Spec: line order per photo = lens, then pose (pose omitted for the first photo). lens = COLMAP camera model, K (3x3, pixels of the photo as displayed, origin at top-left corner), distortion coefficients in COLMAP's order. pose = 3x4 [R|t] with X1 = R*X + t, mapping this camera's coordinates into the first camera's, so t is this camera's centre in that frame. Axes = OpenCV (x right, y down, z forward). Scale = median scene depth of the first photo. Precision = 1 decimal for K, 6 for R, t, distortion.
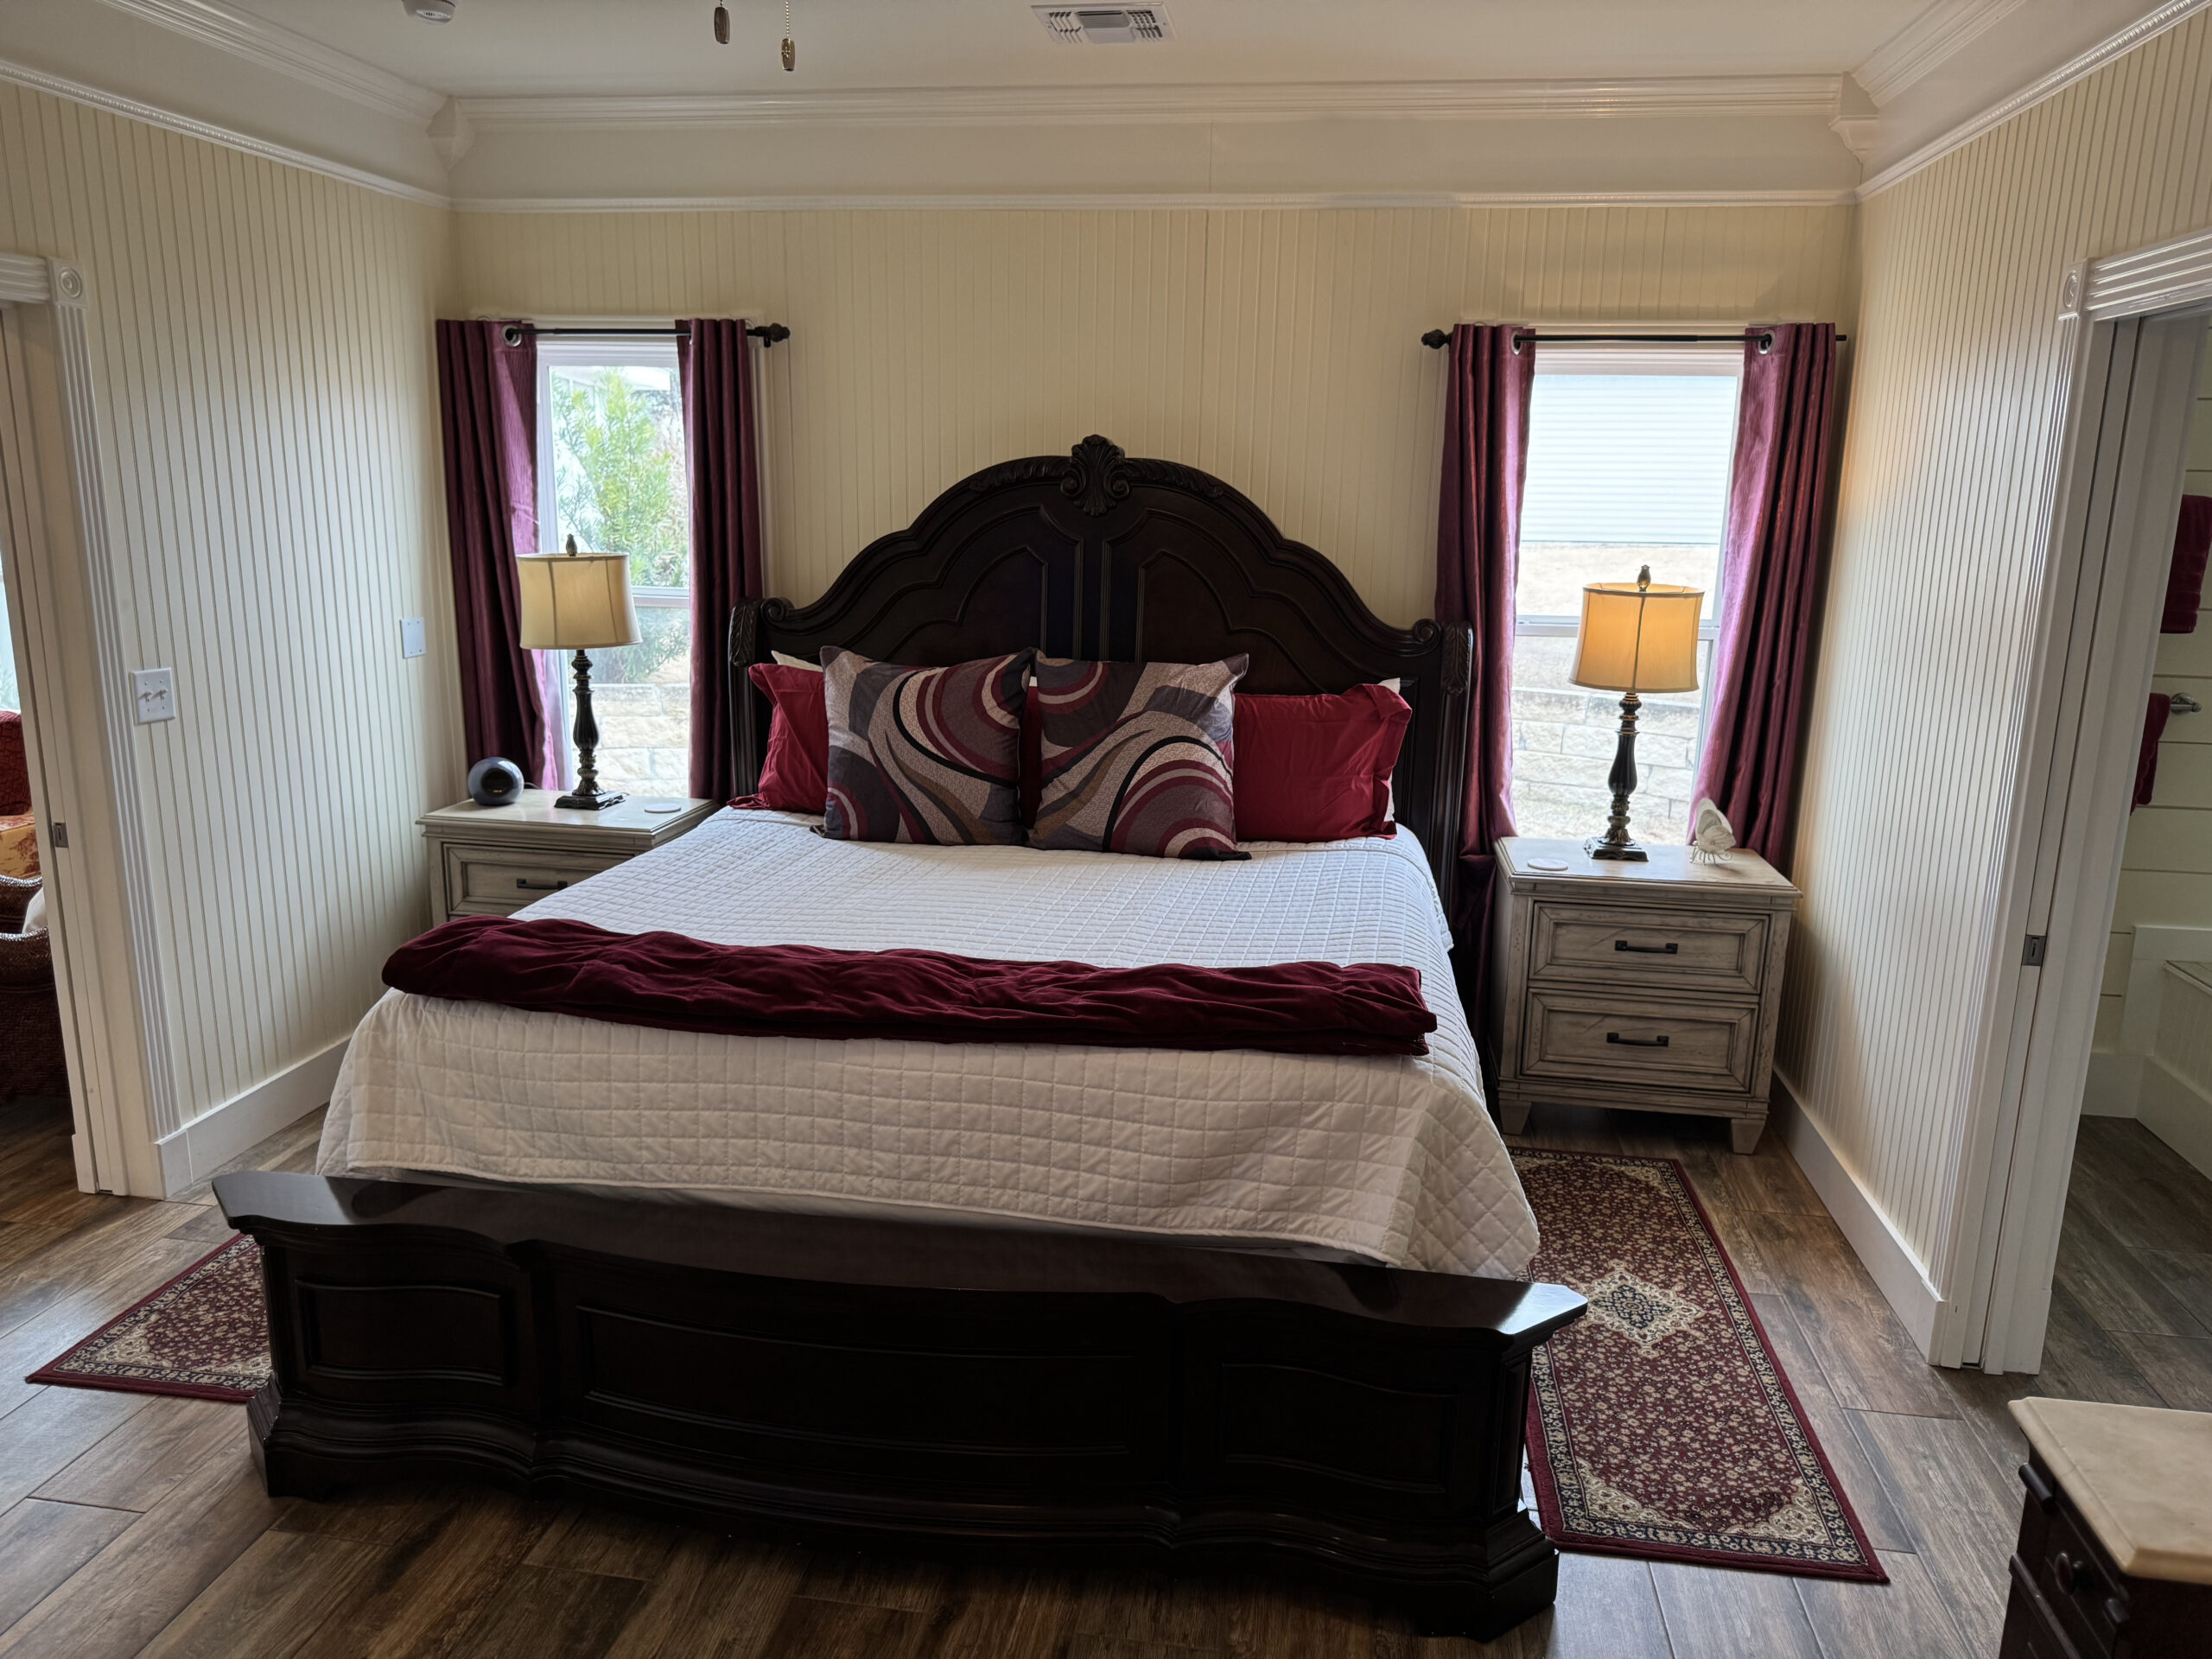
lens RADIAL K [[1578.7, 0, 1128.4], [0, 1578.7, 847.9], [0, 0, 1]] dist [0.083950, -0.114756]
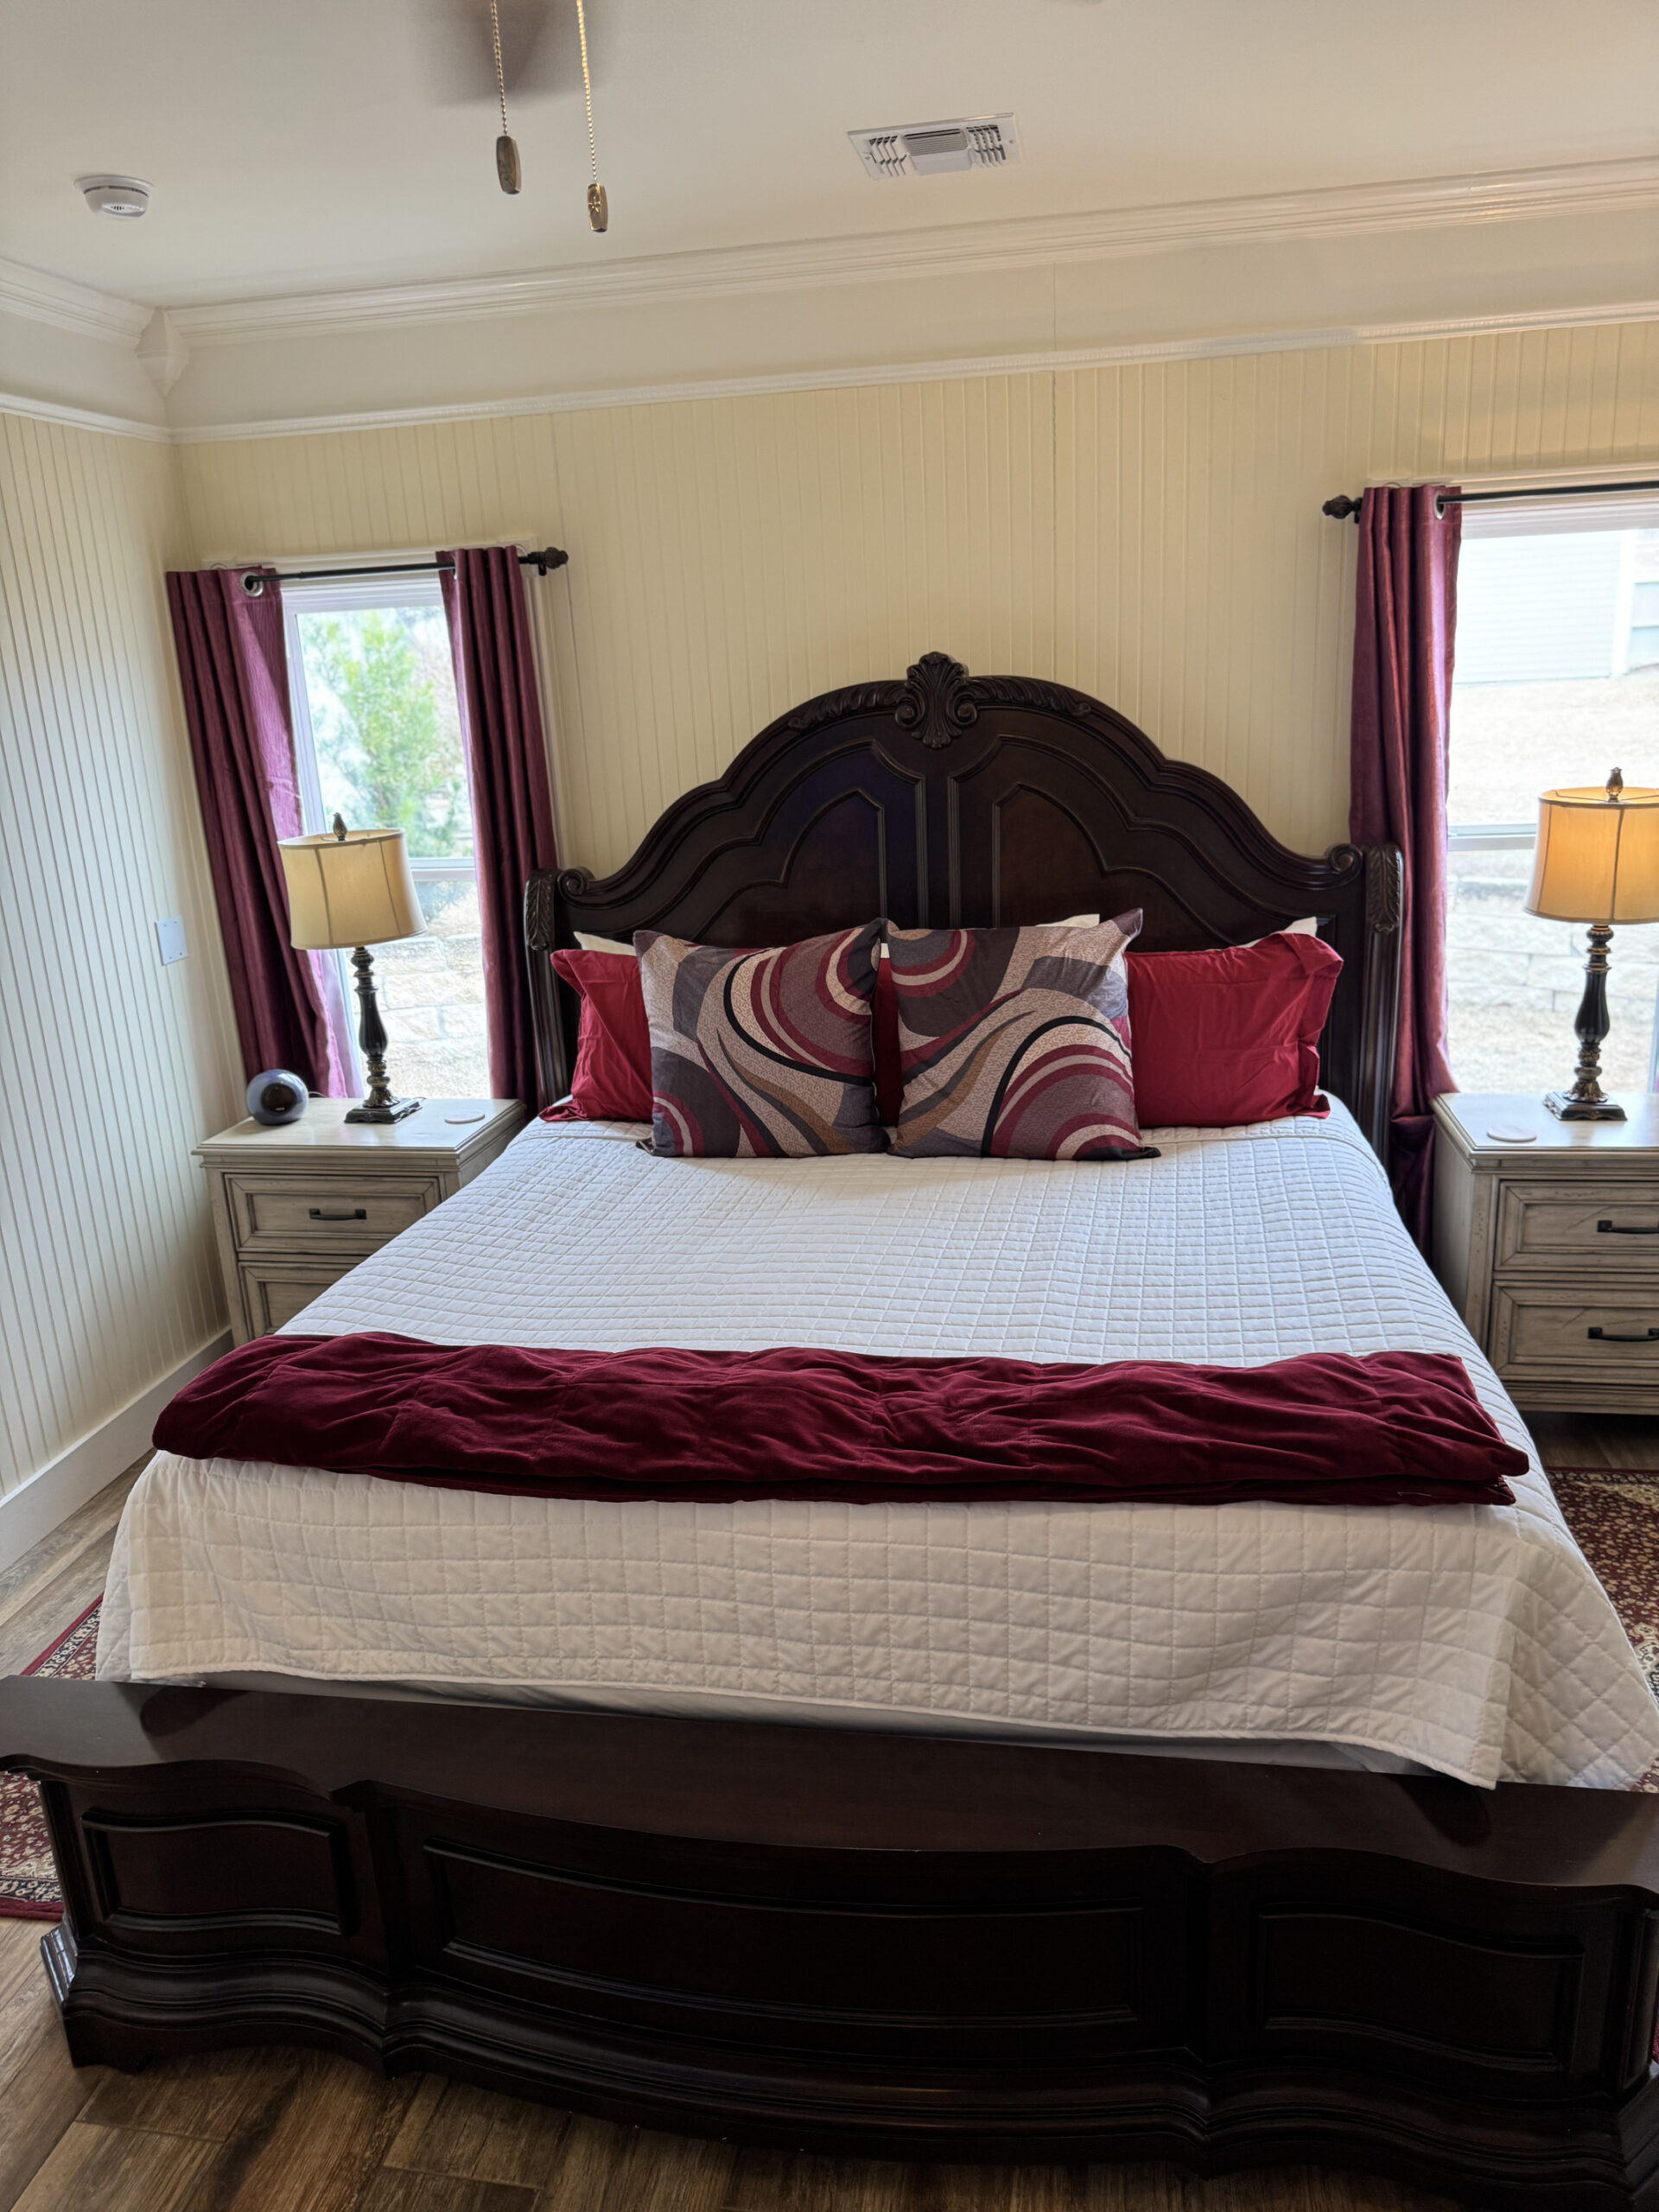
lens RADIAL K [[1555.4, 0, 829.5], [0, 1555.4, 1106.0], [0, 0, 1]] dist [0.063118, -0.070591]
pose [[0.997037, -0.060182, -0.047916, -0.055653], [0.062886, 0.996386, 0.057096, -0.076868], [0.044307, -0.059940, 0.997218, 0.165487]]
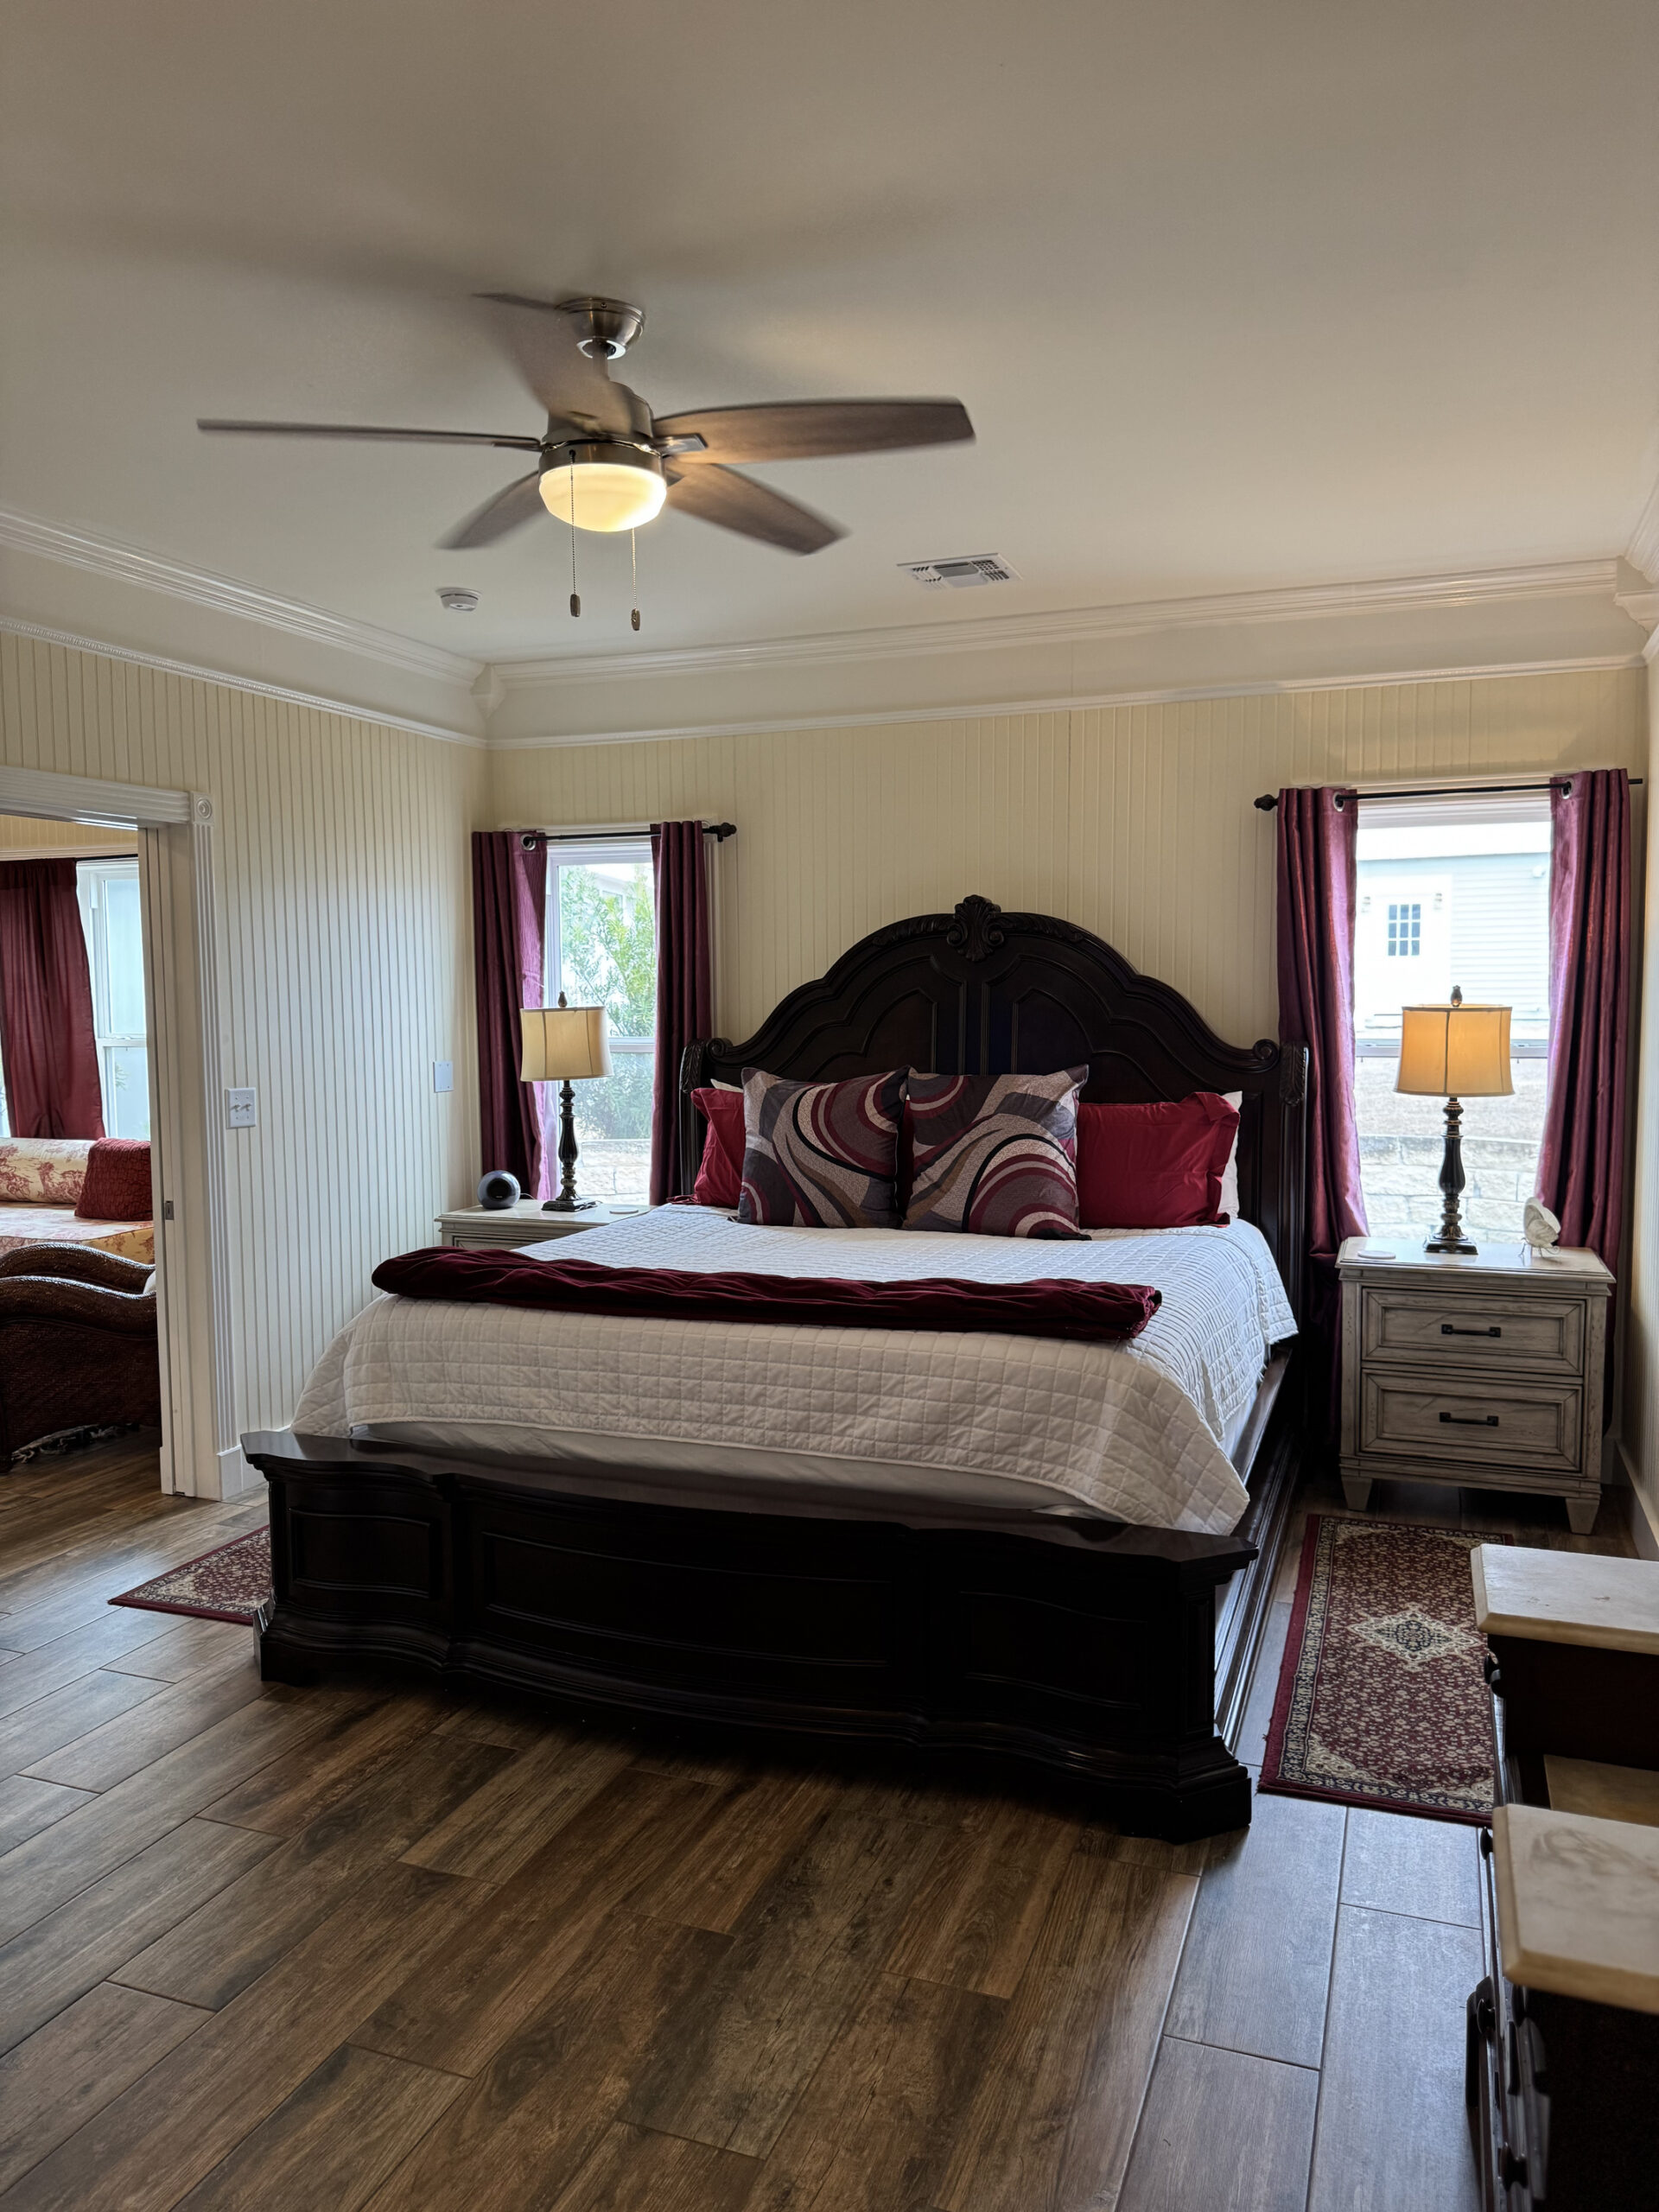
lens RADIAL K [[1556.2, 0, 851.8], [0, 1556.2, 1124.9], [0, 0, 1]] dist [0.176822, -0.392925]
pose [[0.979303, -0.010835, -0.202109, 0.136011], [-0.017081, 0.990580, -0.135869, 0.079254], [0.201678, 0.136509, 0.969892, -0.151104]]
